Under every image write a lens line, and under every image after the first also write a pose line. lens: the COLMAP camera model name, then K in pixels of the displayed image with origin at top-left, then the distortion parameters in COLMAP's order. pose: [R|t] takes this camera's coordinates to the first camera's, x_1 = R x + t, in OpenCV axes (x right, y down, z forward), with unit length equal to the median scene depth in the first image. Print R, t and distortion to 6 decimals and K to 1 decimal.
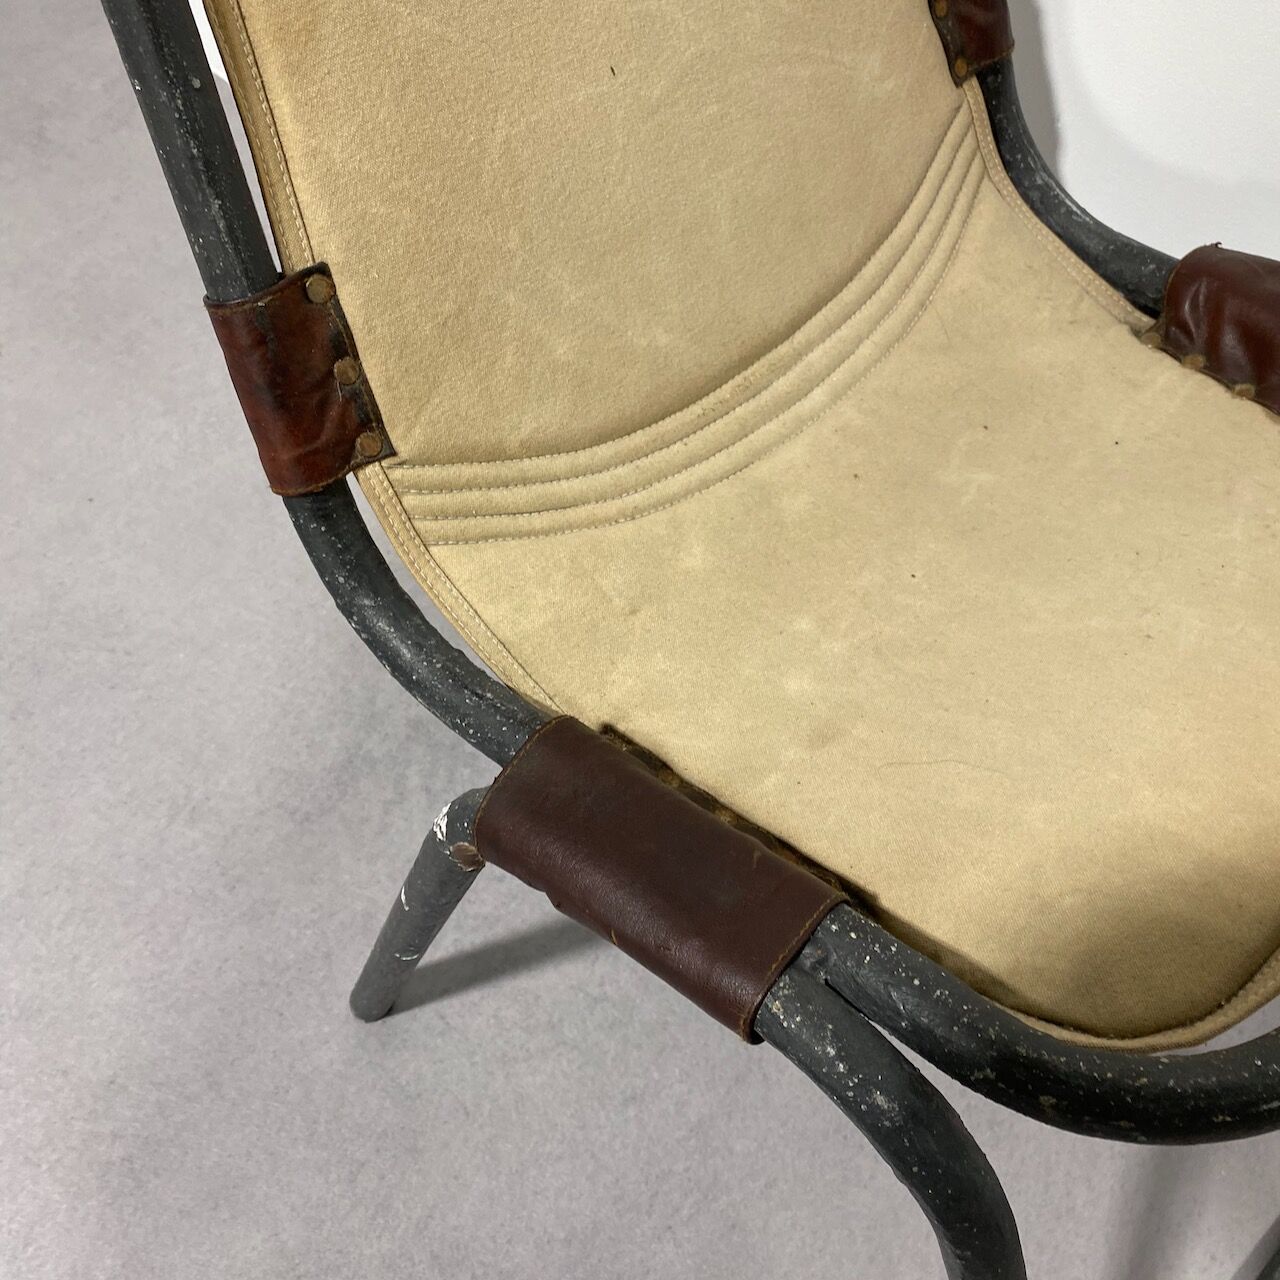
lens RADIAL K [[1195.9, 0, 669.7], [0, 1195.9, 570.8], [0, 0, 1]] dist [0.089166, -0.086876]
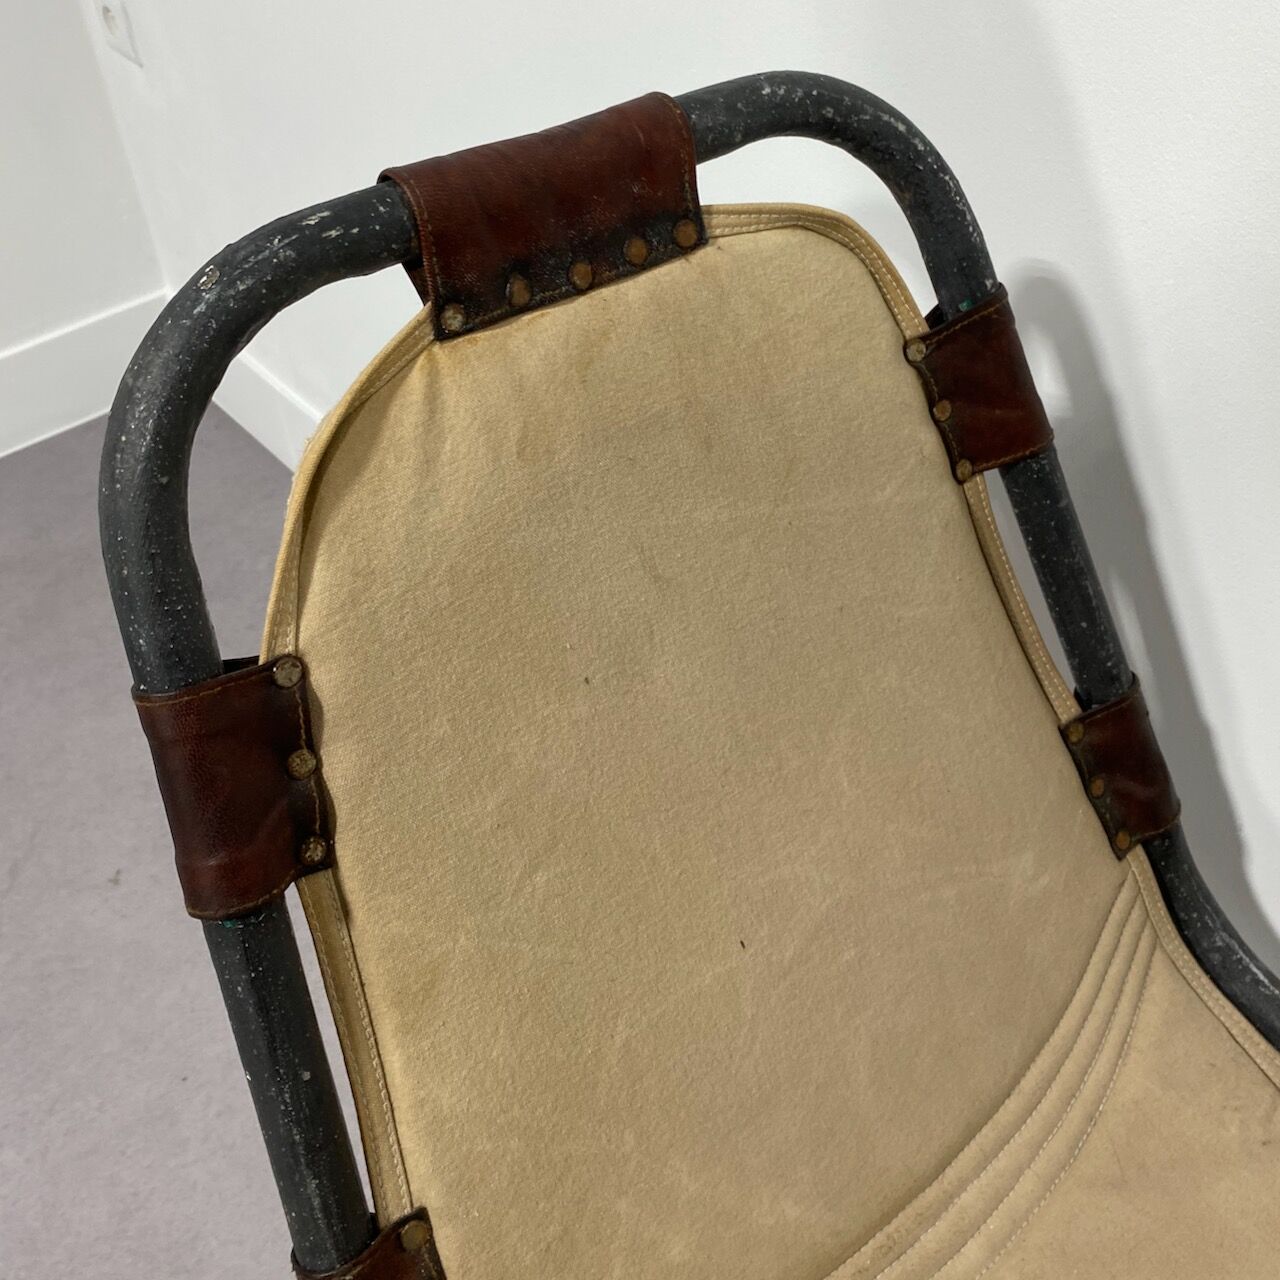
lens RADIAL K [[1371.3, 0, 764.9], [0, 1371.3, 636.4], [0, 0, 1]] dist [0.042104, 0.034833]
pose [[0.997711, 0.009141, -0.067003, 0.038007], [-0.024632, 0.971877, -0.234197, -0.360005], [0.062978, 0.235311, 0.969878, -0.104288]]
